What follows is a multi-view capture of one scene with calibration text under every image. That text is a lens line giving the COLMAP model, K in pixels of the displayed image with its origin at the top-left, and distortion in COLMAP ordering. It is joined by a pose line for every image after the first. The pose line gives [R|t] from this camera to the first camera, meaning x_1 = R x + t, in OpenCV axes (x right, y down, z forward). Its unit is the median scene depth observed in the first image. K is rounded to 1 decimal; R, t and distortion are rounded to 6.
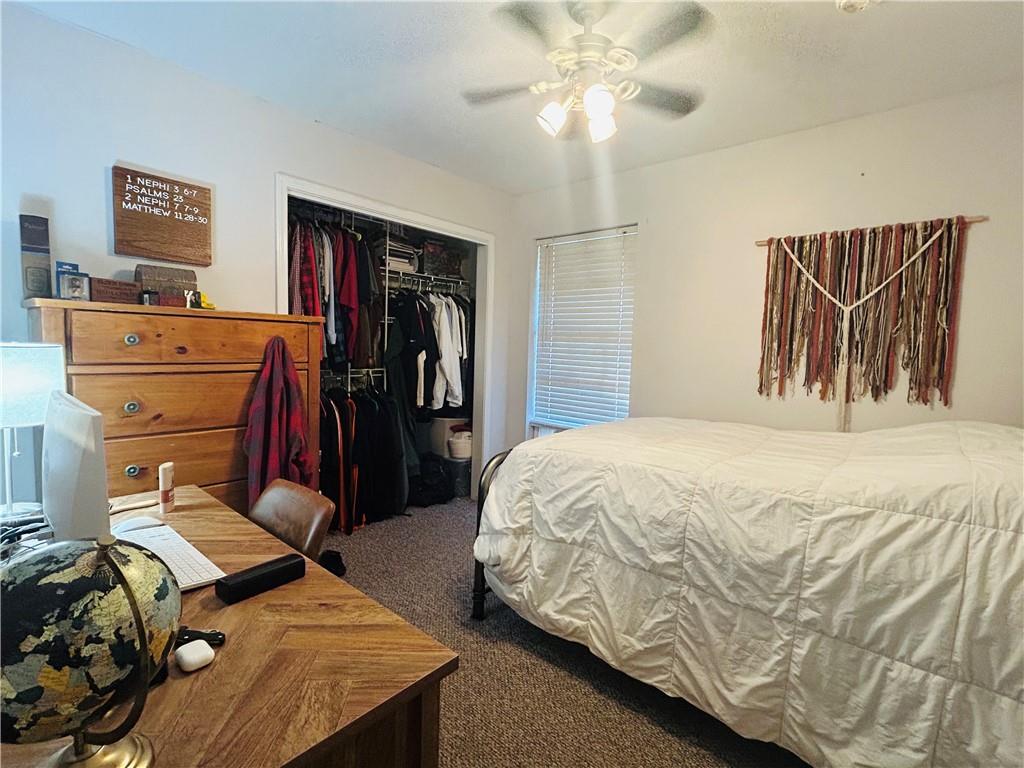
lens RADIAL K [[481.7, 0, 512.0], [0, 481.7, 384.0], [0, 0, 1]] dist [0.001703, 0.000380]
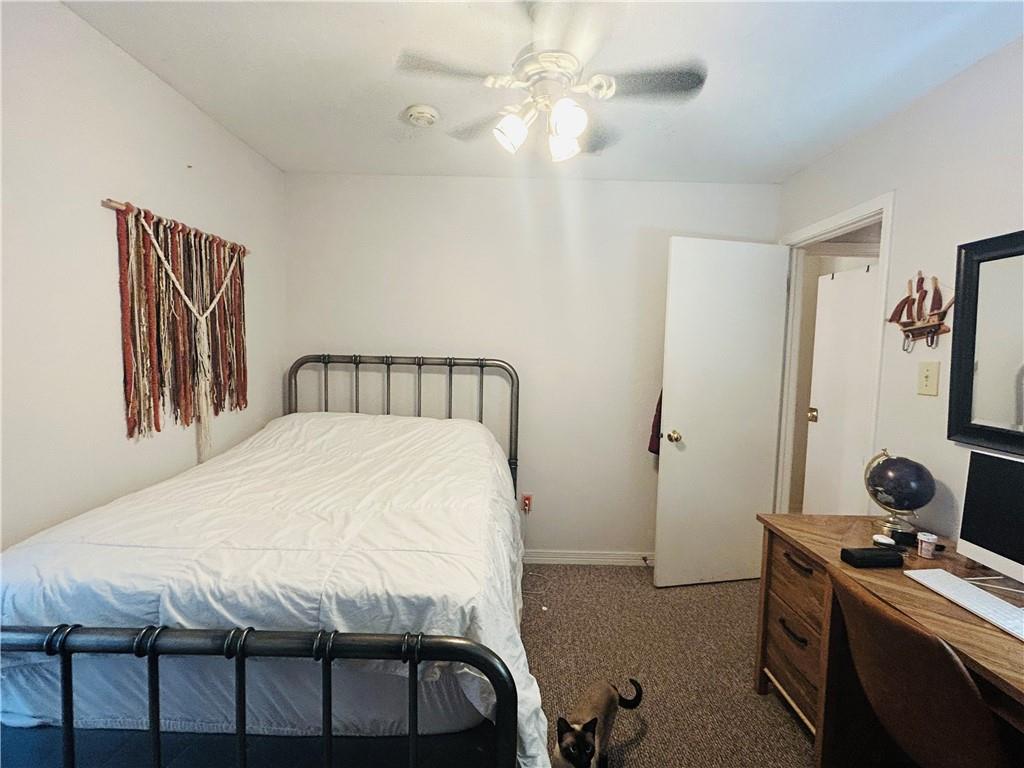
lens RADIAL K [[481.7, 0, 512.0], [0, 481.7, 384.0], [0, 0, 1]] dist [0.001703, 0.000380]
pose [[-0.652264, -0.095353, 0.751970, -0.362913], [0.017991, 0.989829, 0.141120, -0.152698], [-0.757778, 0.105576, -0.643914, 1.150950]]
